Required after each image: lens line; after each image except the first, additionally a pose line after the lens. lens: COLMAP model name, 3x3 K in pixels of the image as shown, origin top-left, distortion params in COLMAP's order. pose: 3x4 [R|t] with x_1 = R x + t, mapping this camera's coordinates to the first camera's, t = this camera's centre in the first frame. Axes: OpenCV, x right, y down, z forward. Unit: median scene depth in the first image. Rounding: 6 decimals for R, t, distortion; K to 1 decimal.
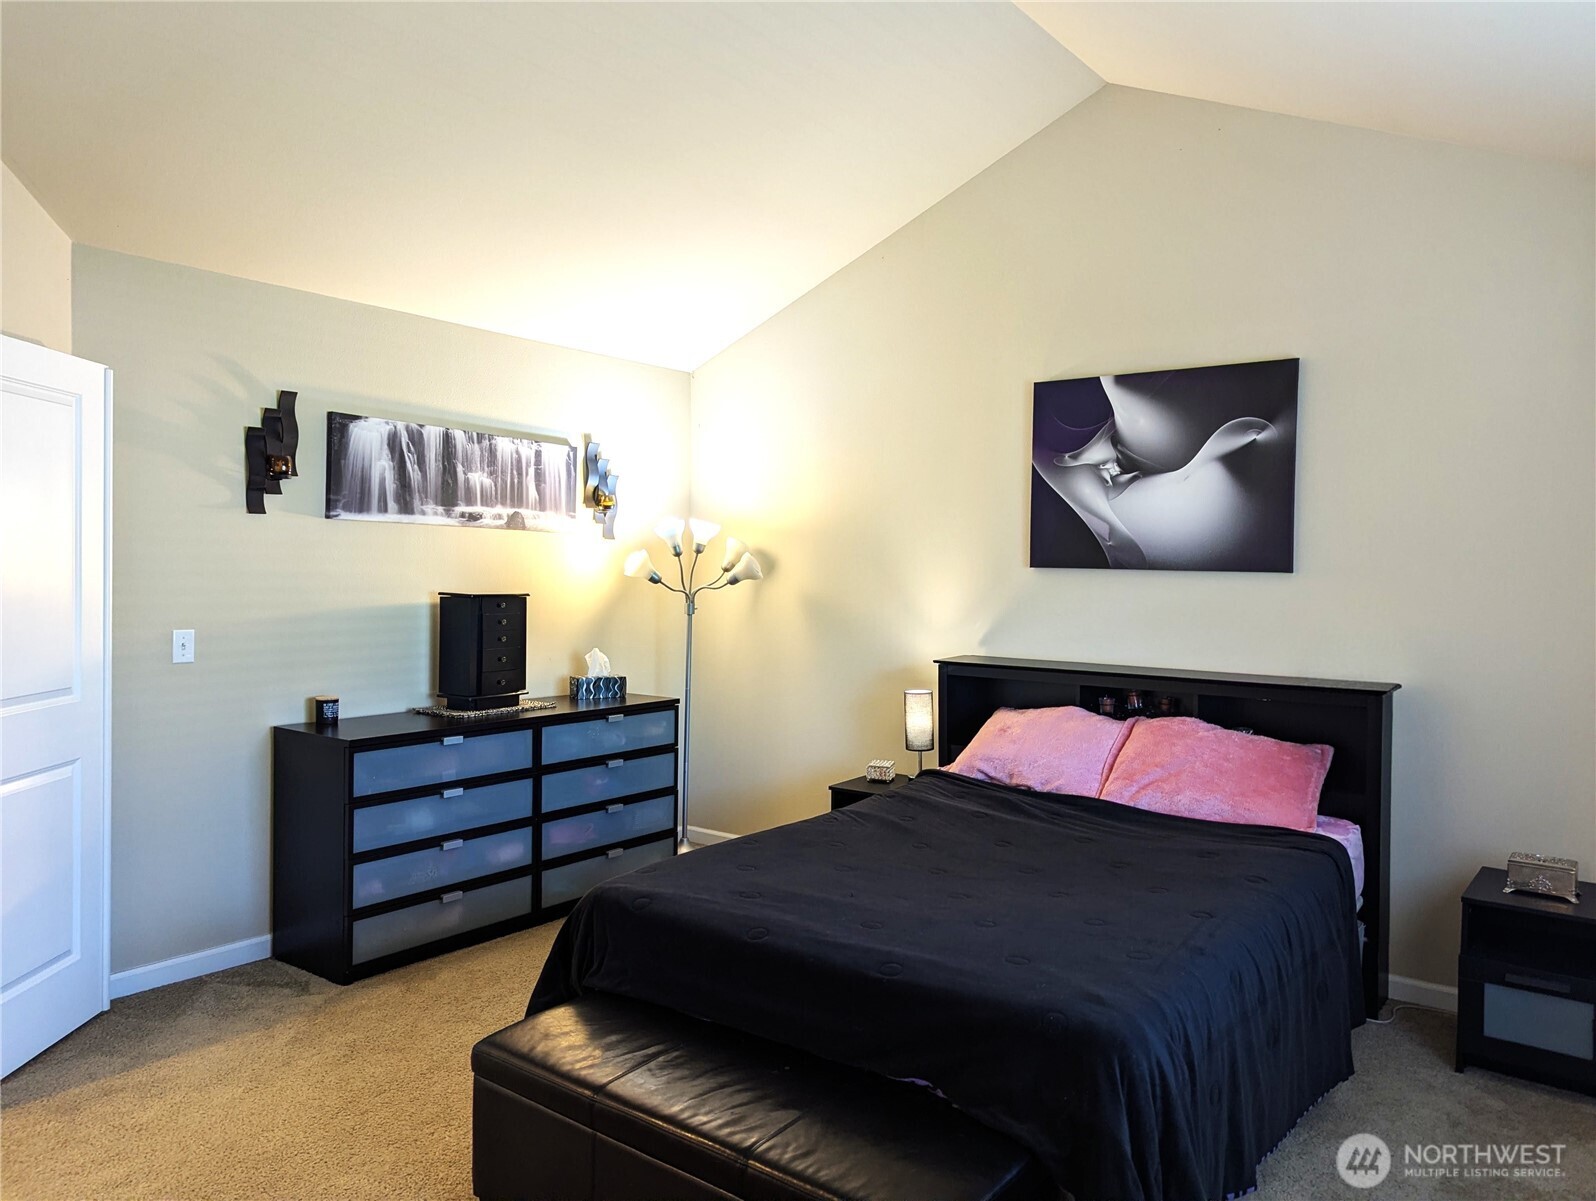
lens RADIAL K [[1122.5, 0, 804.2], [0, 1122.5, 592.5], [0, 0, 1]] dist [0.060140, -0.059538]
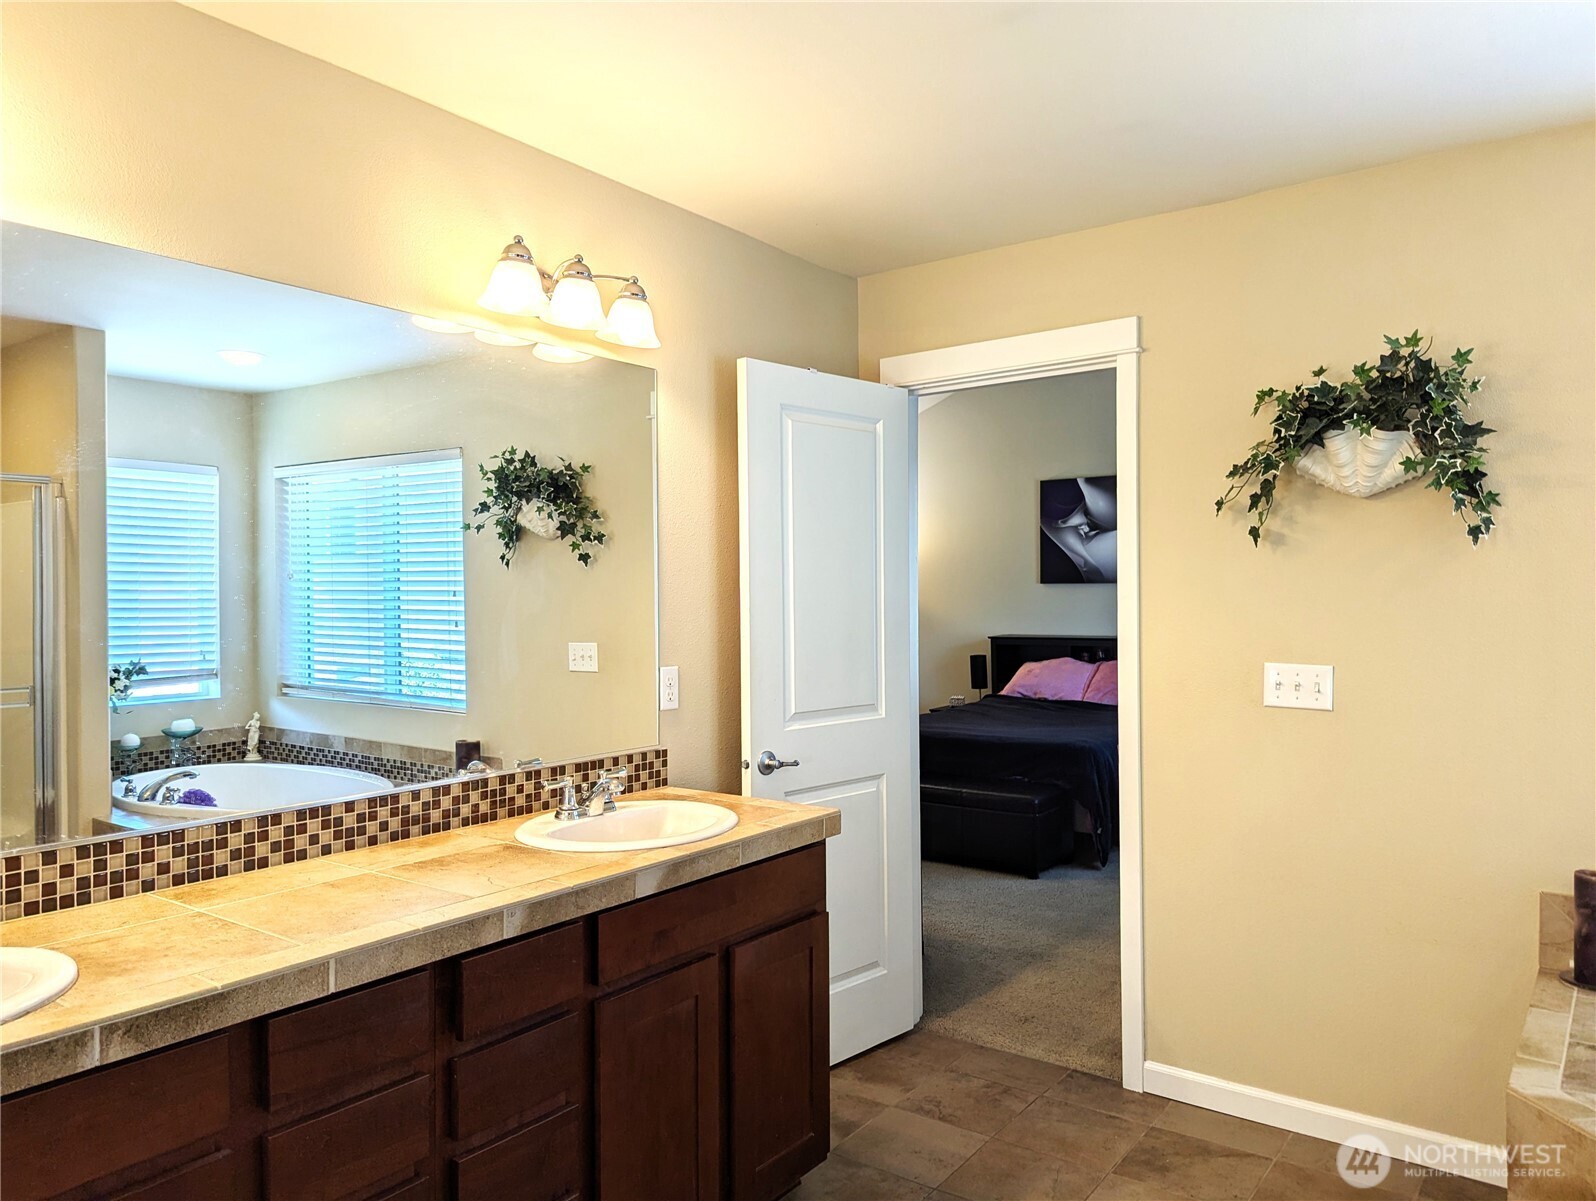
lens RADIAL K [[1122.5, 0, 790.2], [0, 1122.5, 602.0], [0, 0, 1]] dist [0.060140, -0.059538]
pose [[0.999743, -0.020966, 0.008604, -0.223694], [0.021087, 0.999675, -0.014292, 0.025664], [-0.008302, 0.014470, 0.999861, -0.824208]]
